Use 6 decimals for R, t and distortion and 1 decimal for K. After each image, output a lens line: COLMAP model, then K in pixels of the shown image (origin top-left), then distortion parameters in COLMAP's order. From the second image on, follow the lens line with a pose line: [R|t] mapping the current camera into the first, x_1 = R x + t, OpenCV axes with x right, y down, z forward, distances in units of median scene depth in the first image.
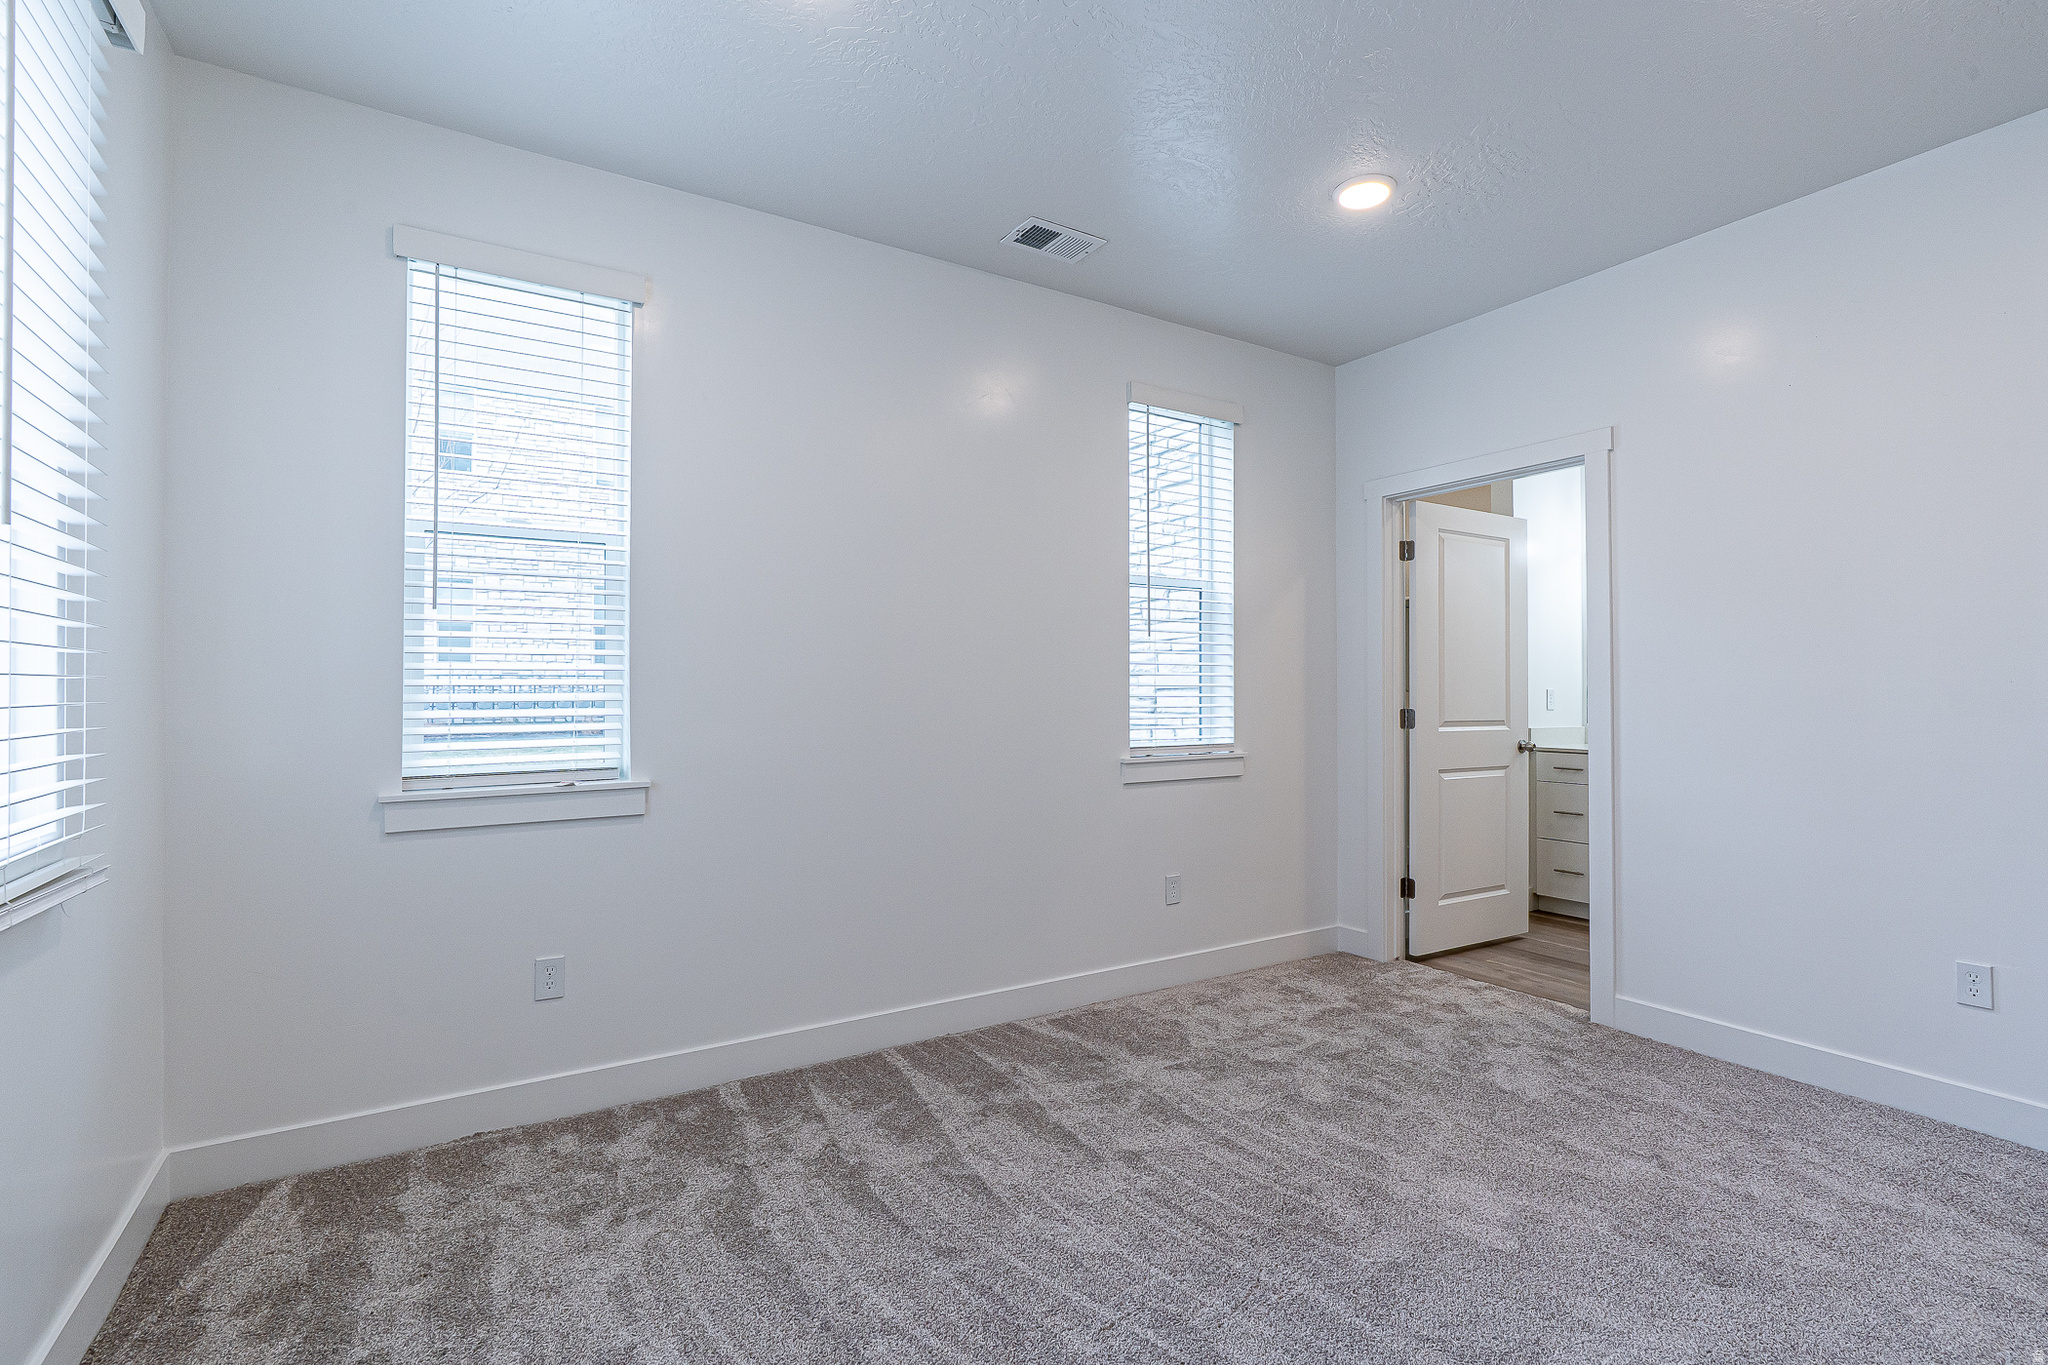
lens RADIAL K [[933.2, 0, 1041.4], [0, 933.2, 691.6], [0, 0, 1]] dist [-0.007413, 0.003281]
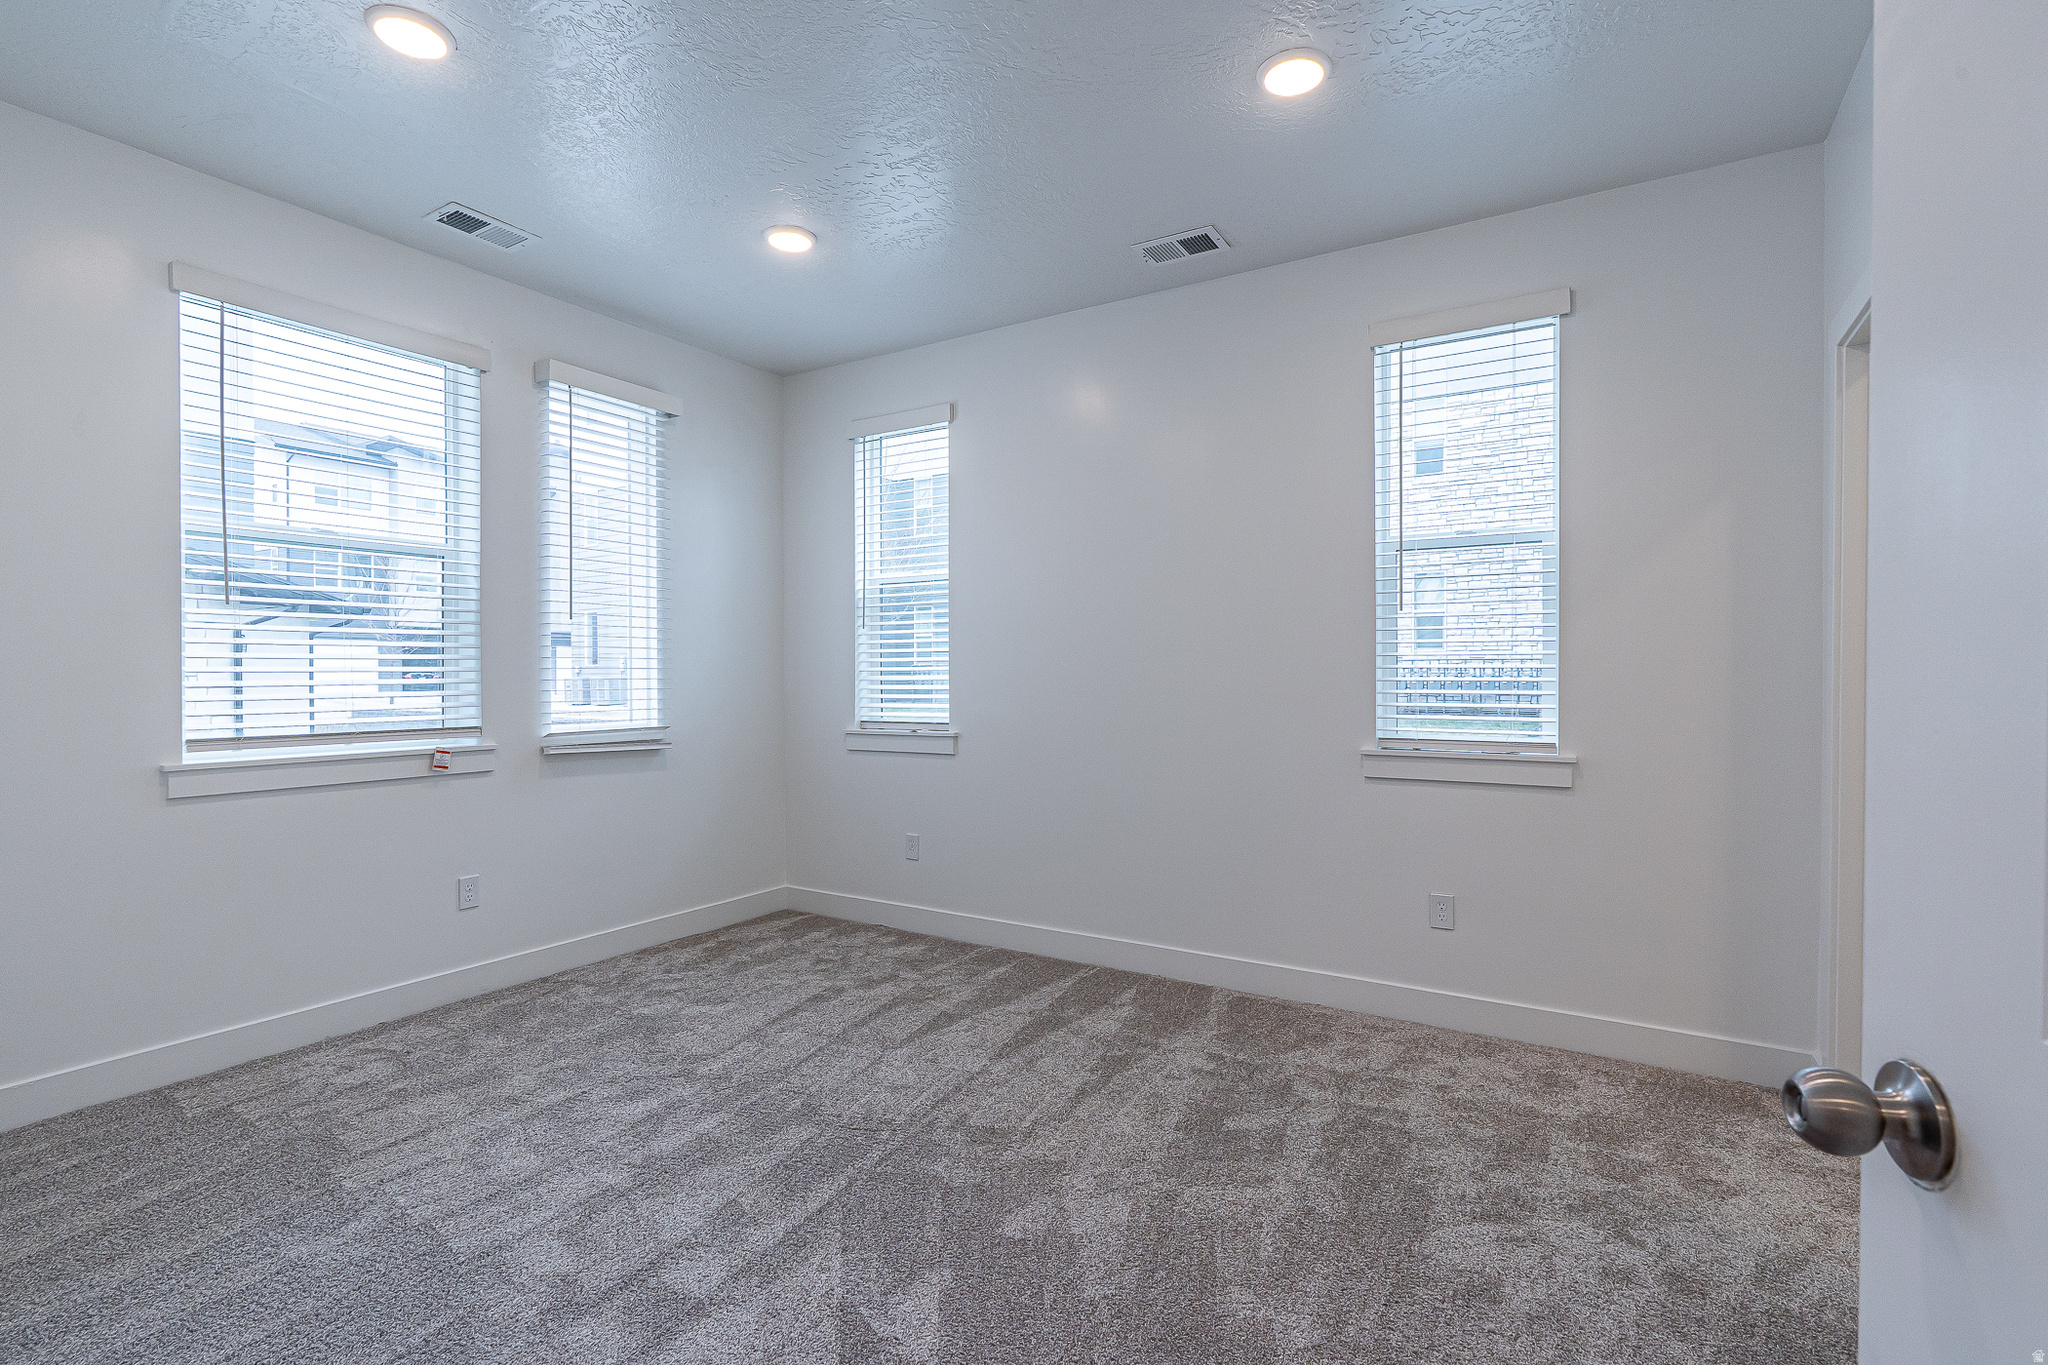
lens RADIAL K [[933.2, 0, 1026.3], [0, 933.2, 703.9], [0, 0, 1]] dist [-0.007413, 0.003281]
pose [[0.452996, 0.027822, -0.891078, 0.894209], [-0.000054, 0.999514, 0.031180, 0.000463], [0.891512, -0.014076, 0.452778, 0.370301]]
